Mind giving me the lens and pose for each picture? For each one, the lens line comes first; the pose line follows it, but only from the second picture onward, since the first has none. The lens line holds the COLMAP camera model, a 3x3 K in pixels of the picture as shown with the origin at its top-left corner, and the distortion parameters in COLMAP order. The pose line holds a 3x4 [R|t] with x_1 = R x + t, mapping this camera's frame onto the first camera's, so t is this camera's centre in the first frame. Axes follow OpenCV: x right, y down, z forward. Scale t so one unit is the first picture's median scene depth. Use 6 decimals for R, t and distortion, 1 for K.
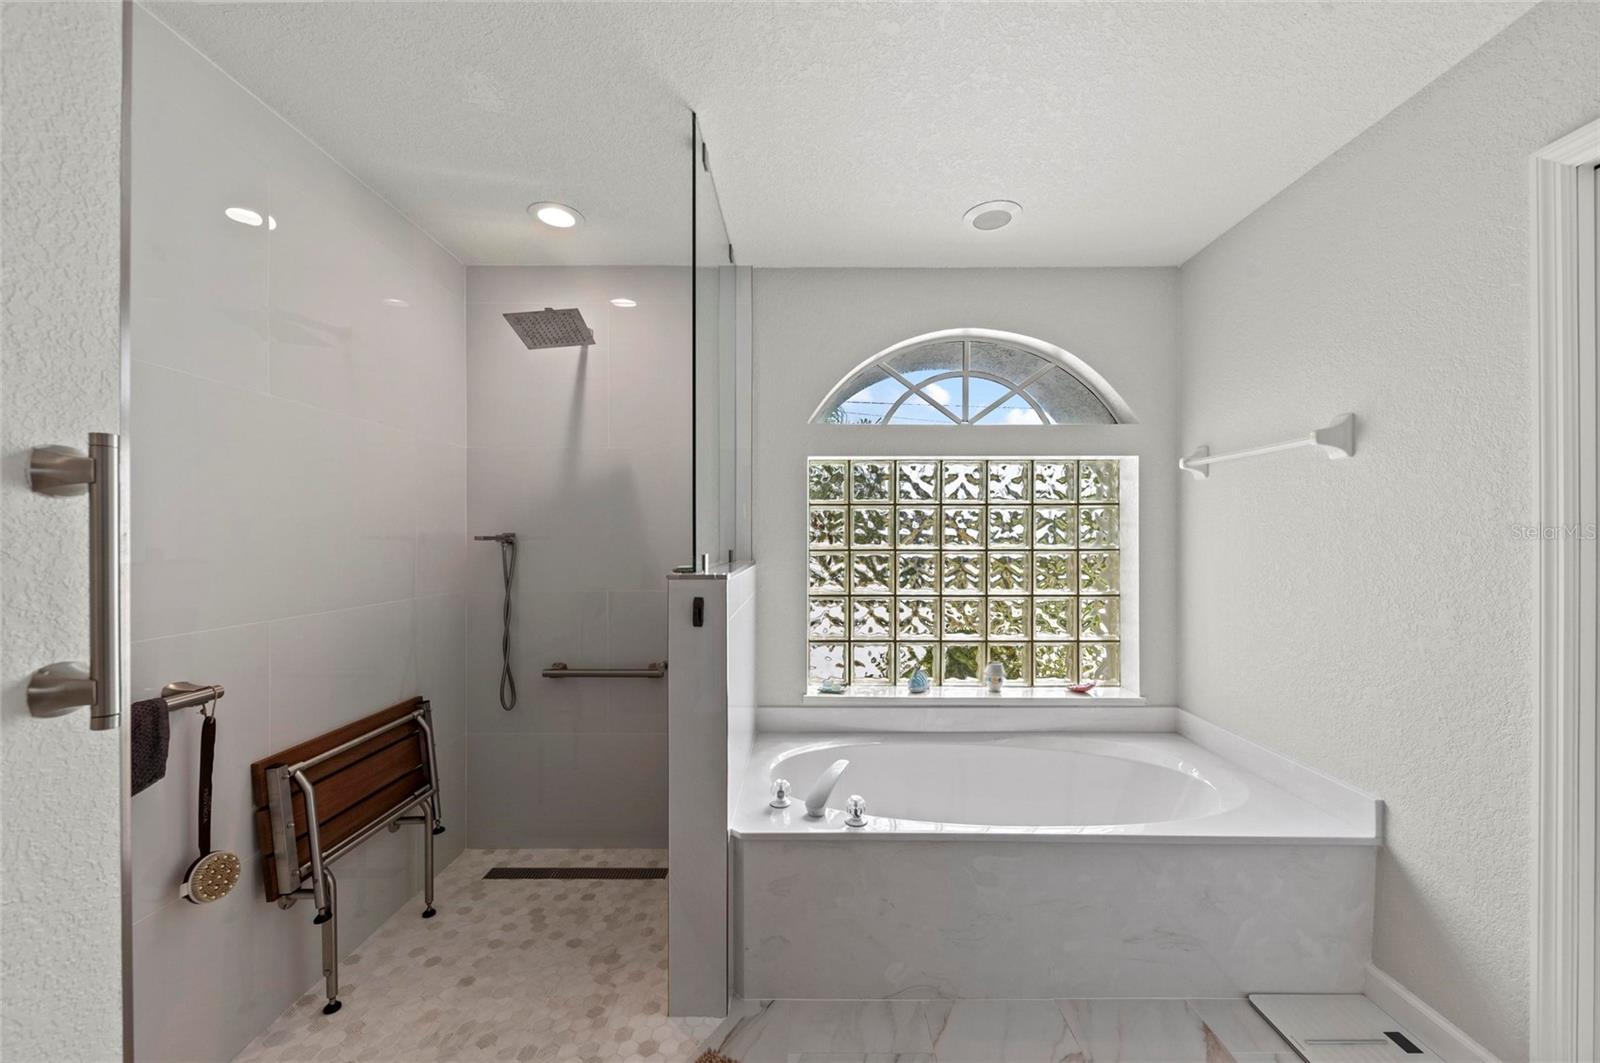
lens RADIAL K [[616.7, 0, 801.6], [0, 616.7, 536.1], [0, 0, 1]] dist [0.000106, -0.001303]
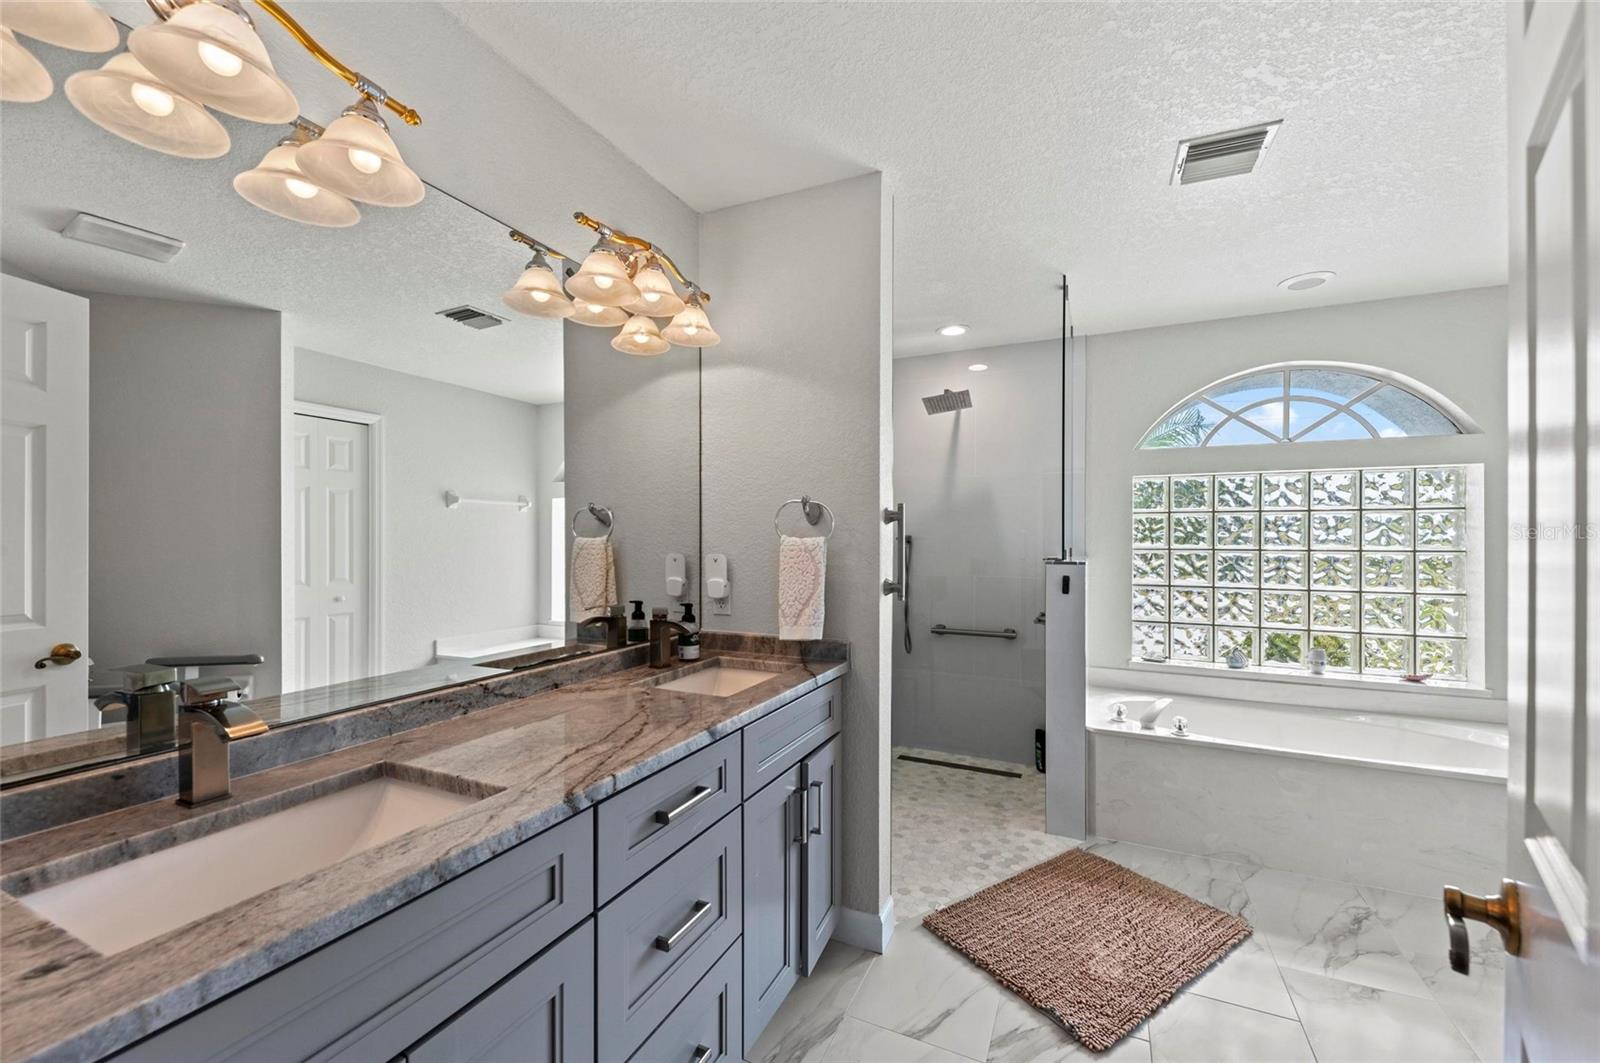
lens RADIAL K [[616.7, 0, 801.6], [0, 616.7, 535.5], [0, 0, 1]] dist [0.000106, -0.001303]
pose [[0.903086, 0.000200, -0.429459, -0.057829], [-0.001780, 0.999993, -0.003278, 0.000555], [0.429456, 0.003725, 0.903080, -0.432404]]
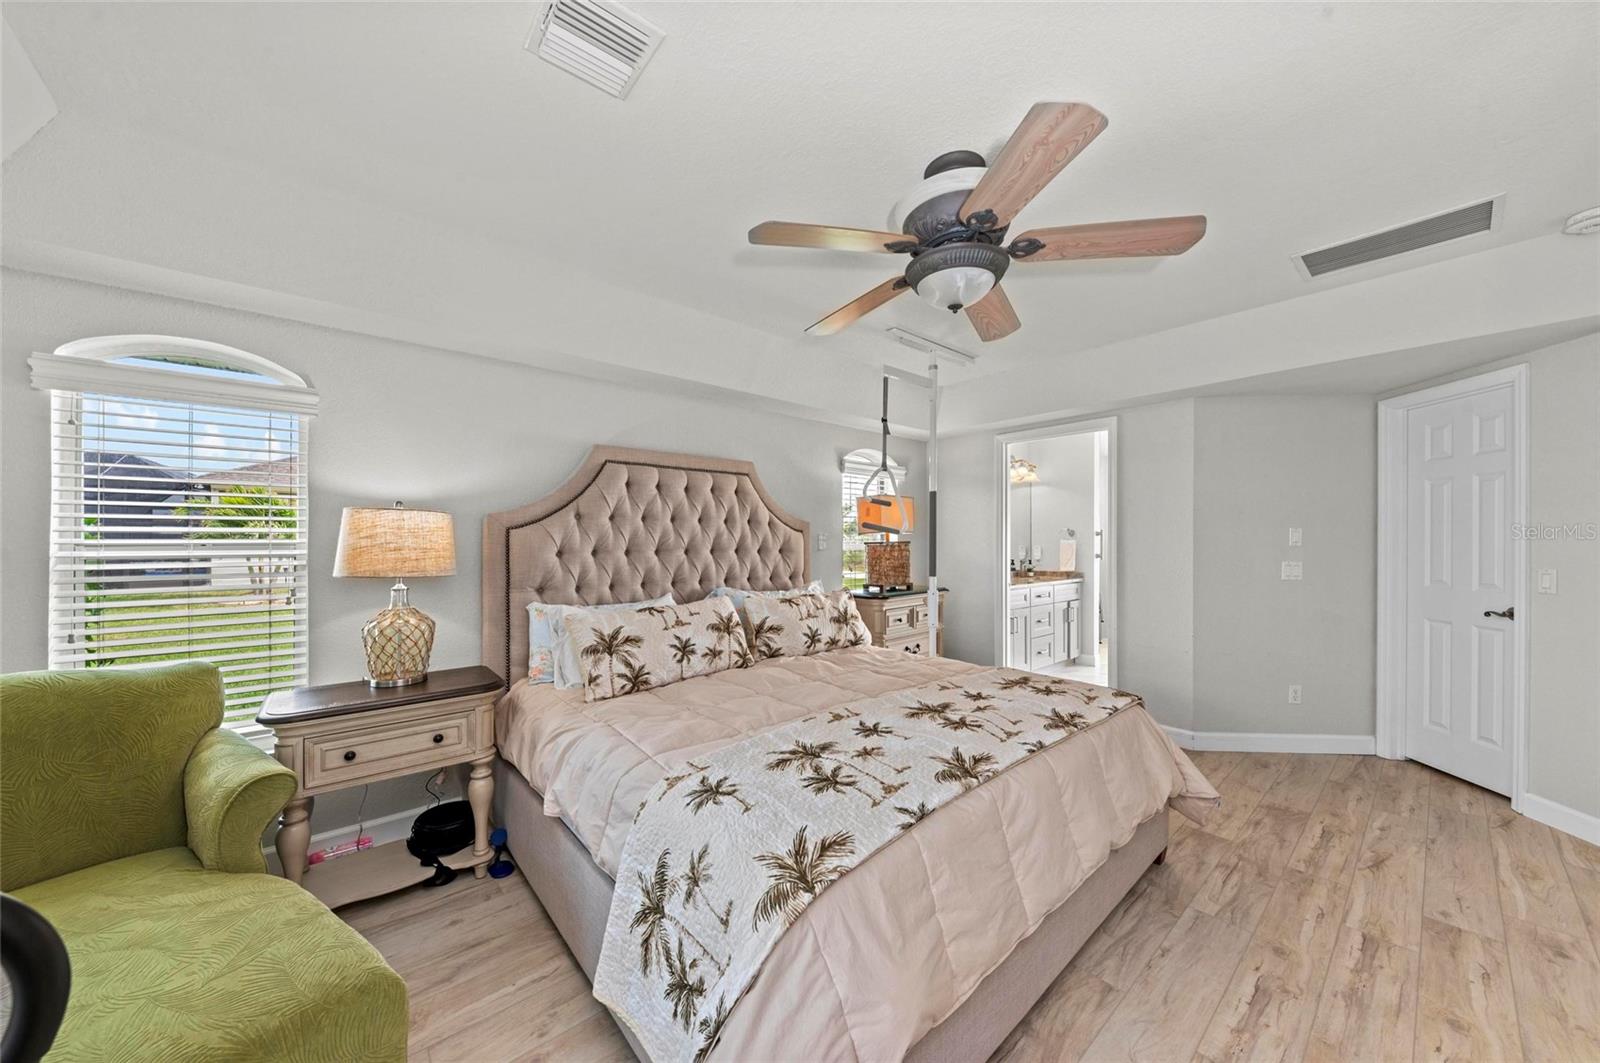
lens RADIAL K [[554.4, 0, 796.9], [0, 554.4, 534.9], [0, 0, 1]] dist [-0.000054, 0.000000]
pose [[0.659050, -0.002502, -0.752095, 0.972218], [0.001271, 0.999997, -0.002214, -0.030397], [0.752098, 0.000503, 0.659051, -3.030997]]
